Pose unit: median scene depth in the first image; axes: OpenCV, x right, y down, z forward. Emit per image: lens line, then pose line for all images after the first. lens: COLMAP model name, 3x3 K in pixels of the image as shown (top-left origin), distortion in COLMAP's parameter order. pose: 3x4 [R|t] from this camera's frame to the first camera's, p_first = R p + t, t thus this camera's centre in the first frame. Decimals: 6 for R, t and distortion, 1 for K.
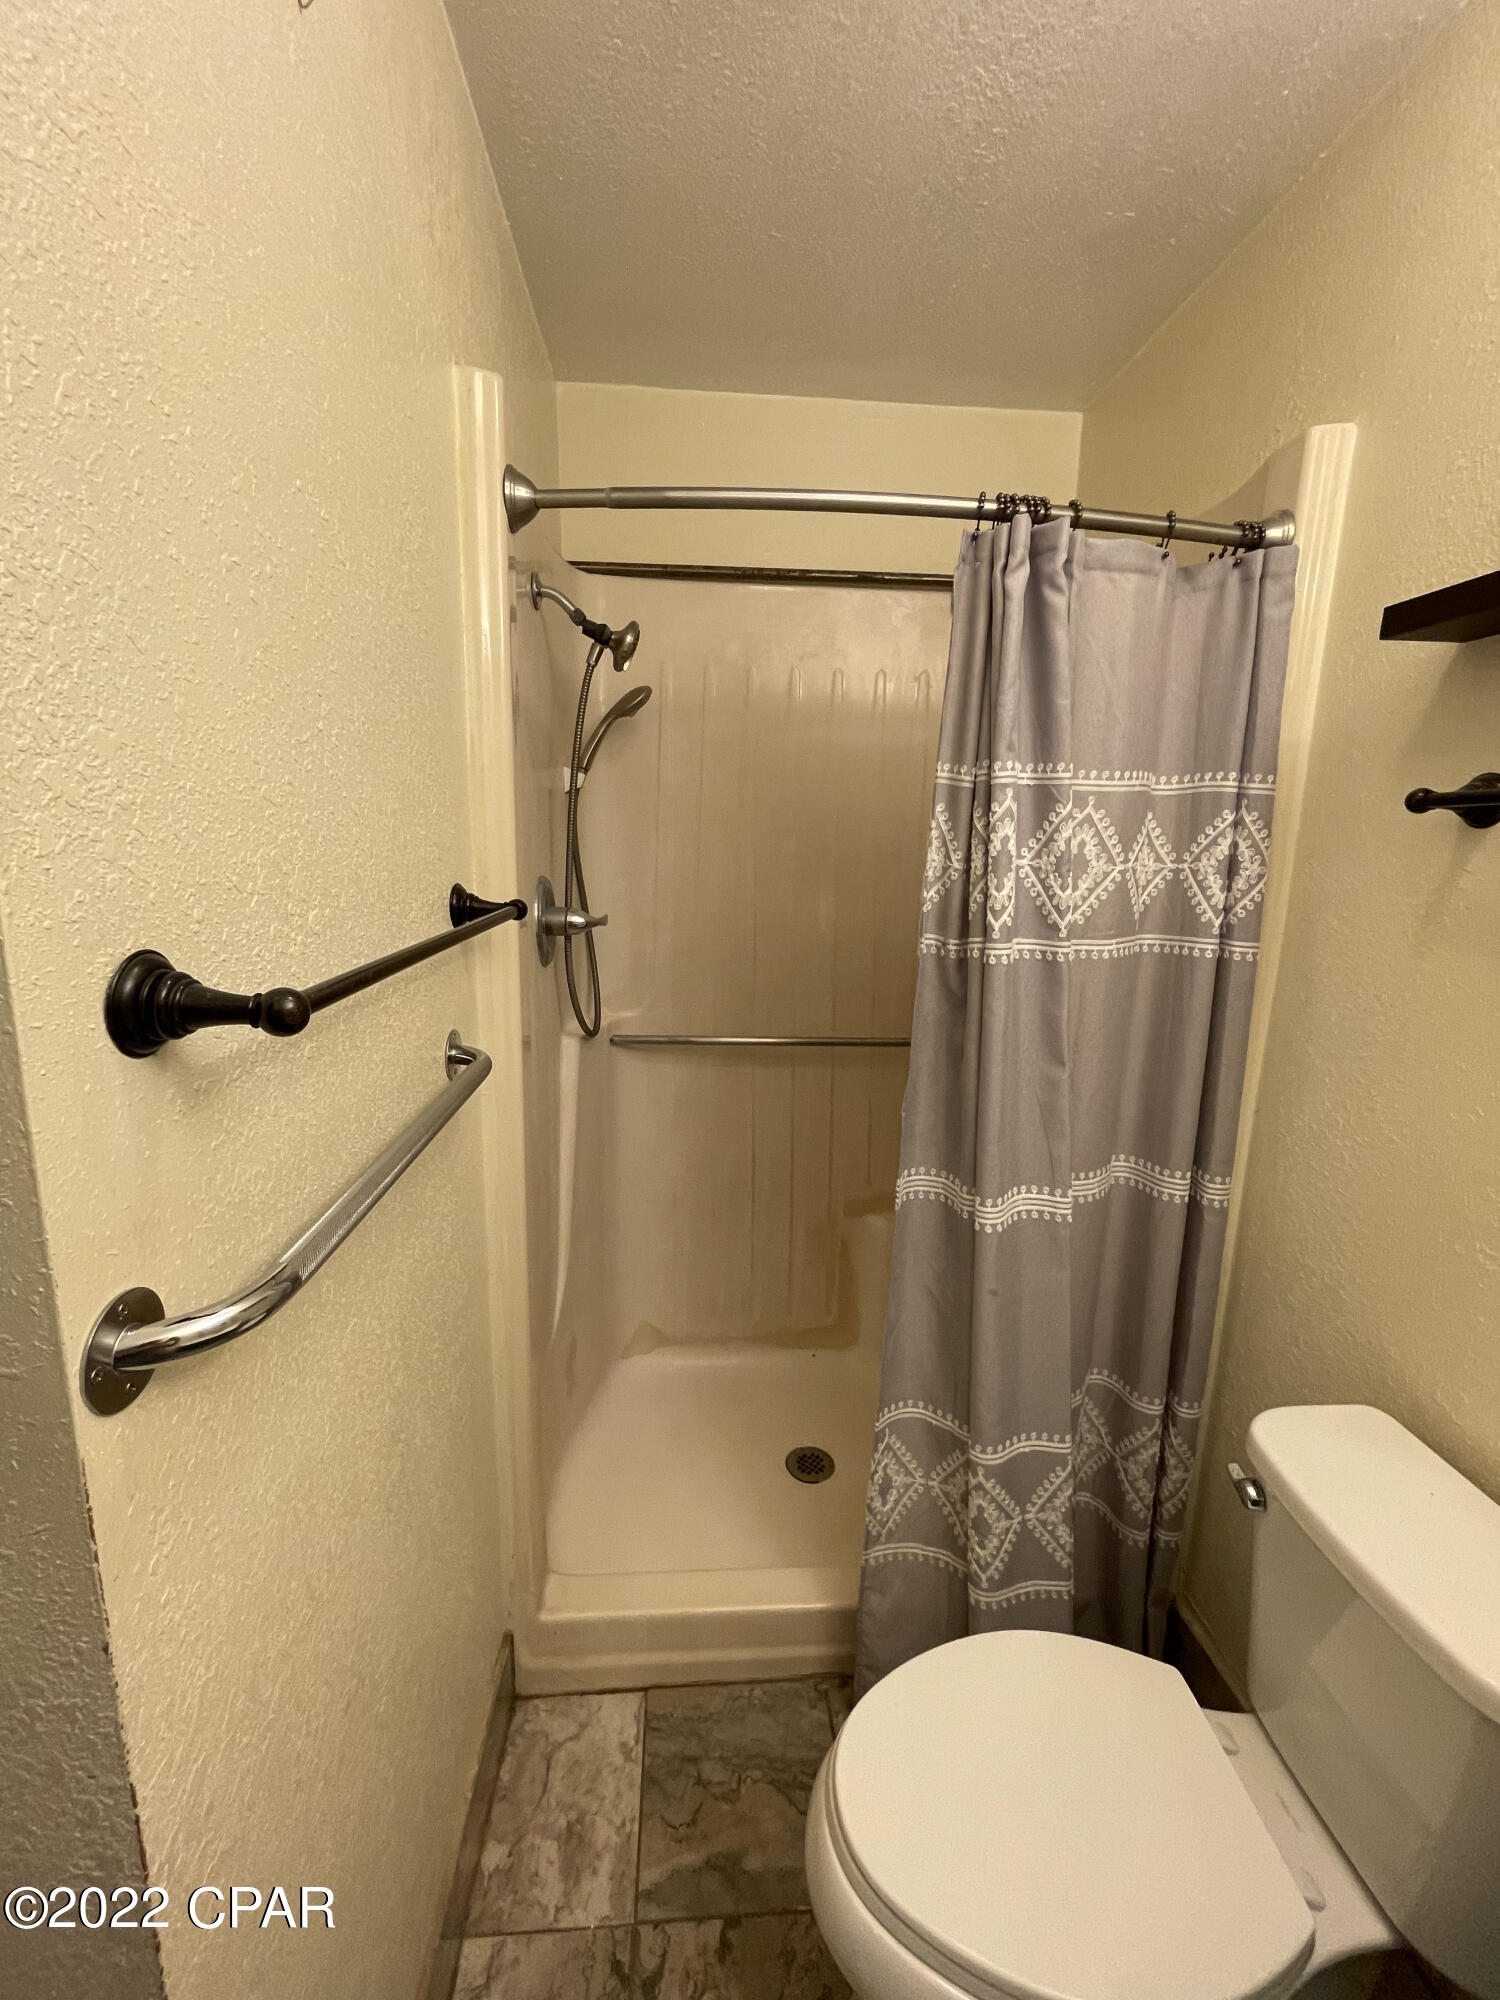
lens RADIAL K [[808.8, 0, 763.5], [0, 808.8, 993.0], [0, 0, 1]] dist [-0.004912, 0.001293]
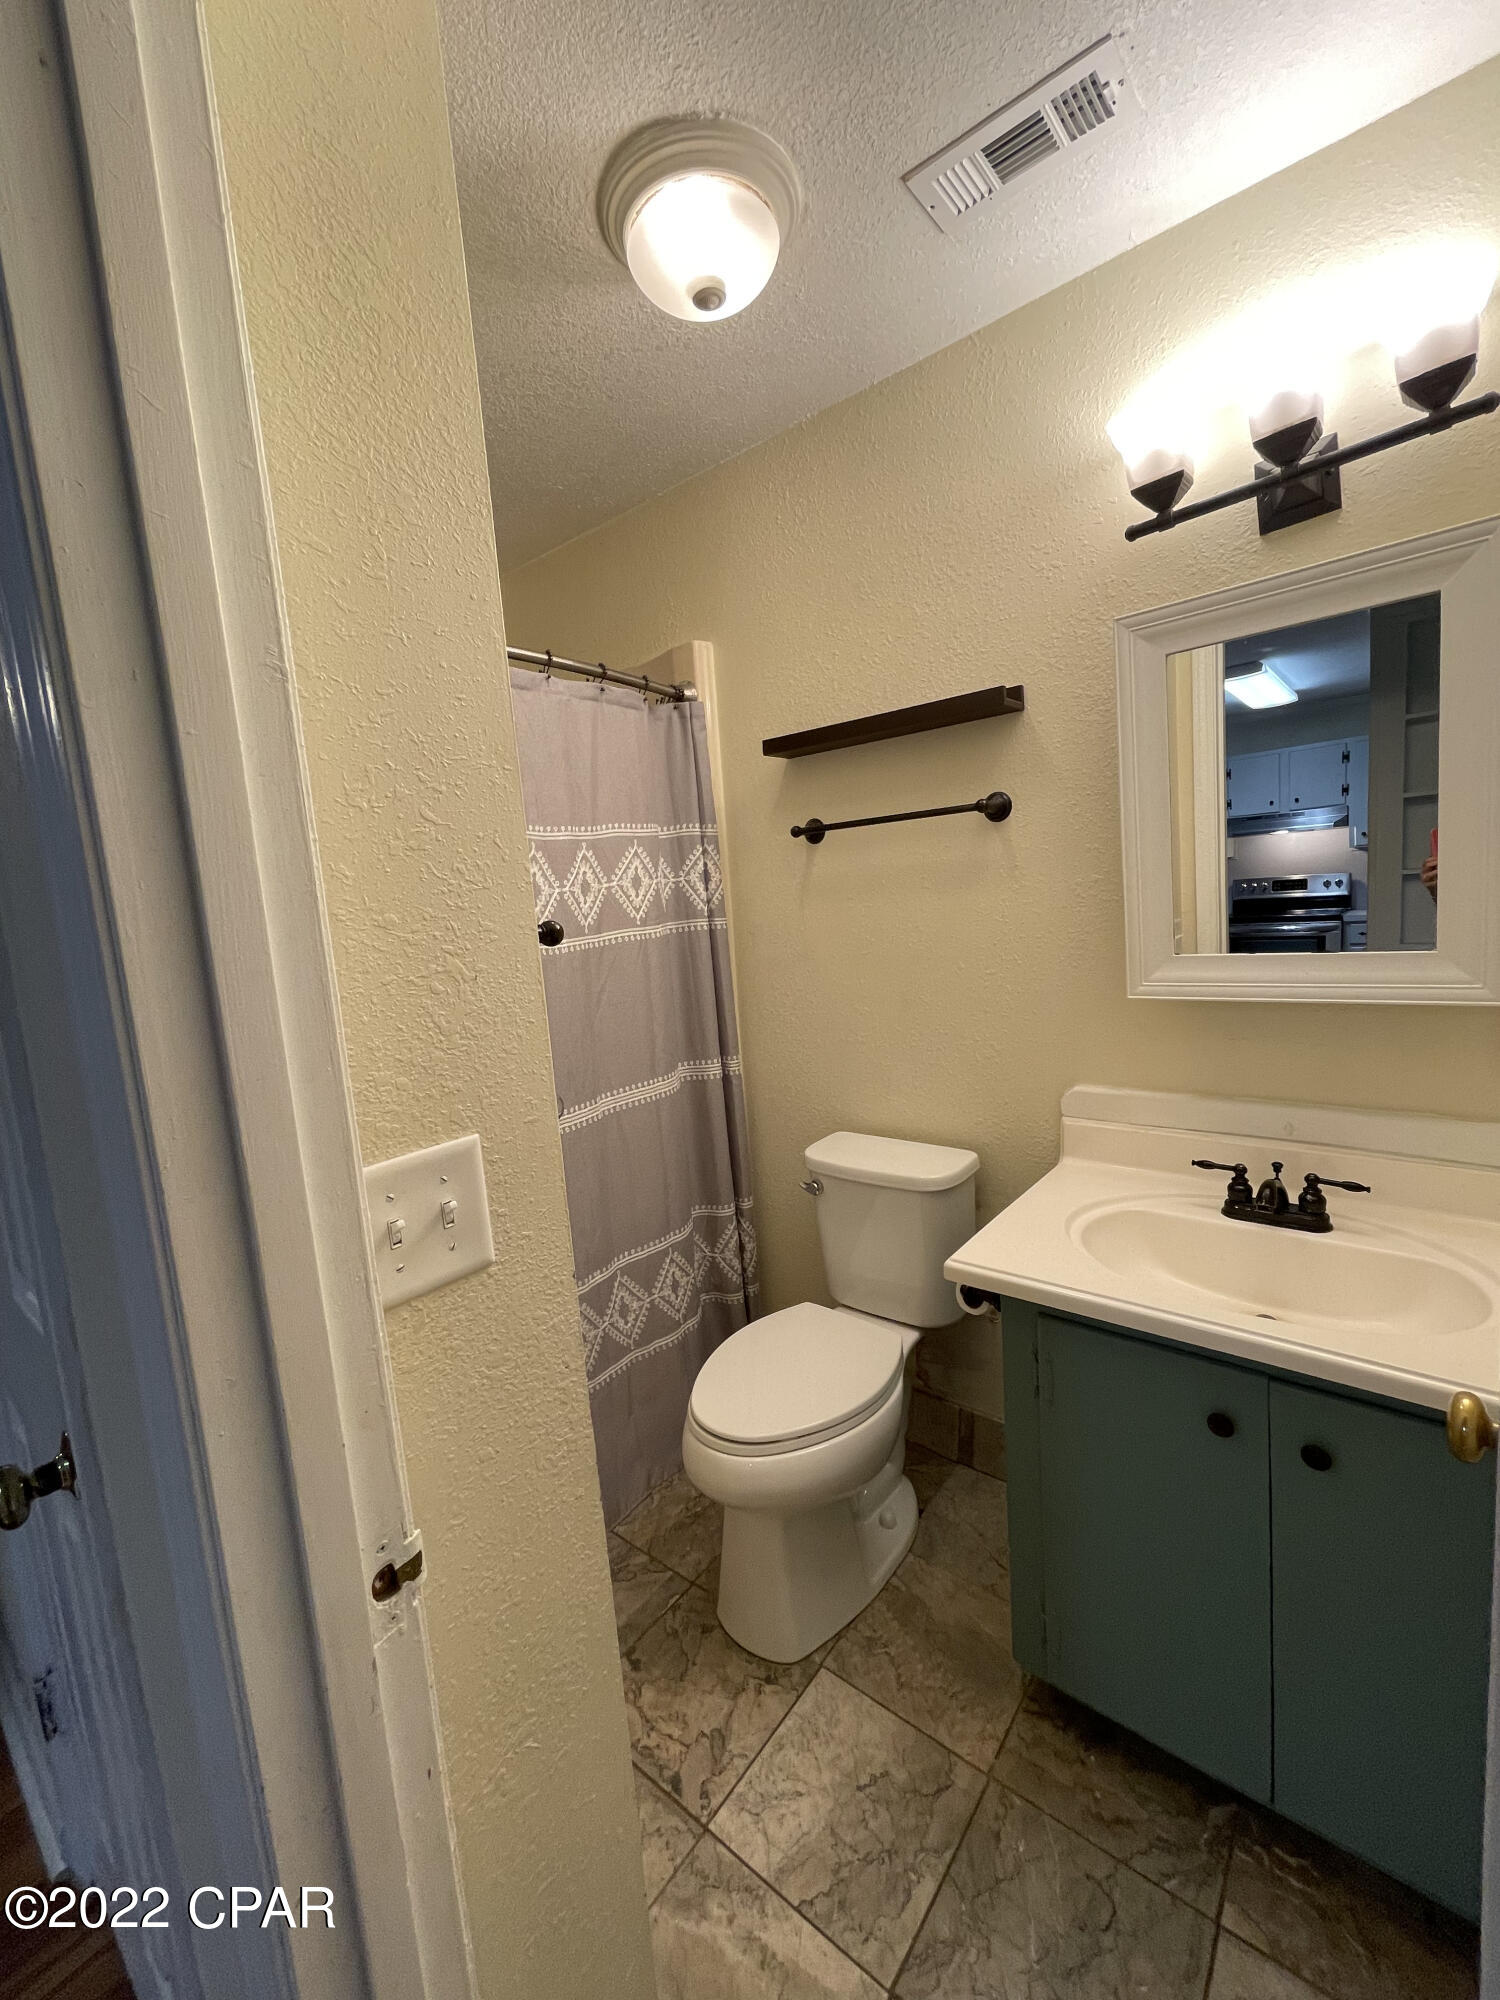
lens RADIAL K [[808.8, 0, 734.0], [0, 808.8, 995.4], [0, 0, 1]] dist [-0.004912, 0.001293]
pose [[0.698371, -0.163076, 0.696910, -0.628834], [0.220608, 0.975336, 0.007158, 0.094047], [-0.680889, 0.148745, 0.717123, -0.251250]]
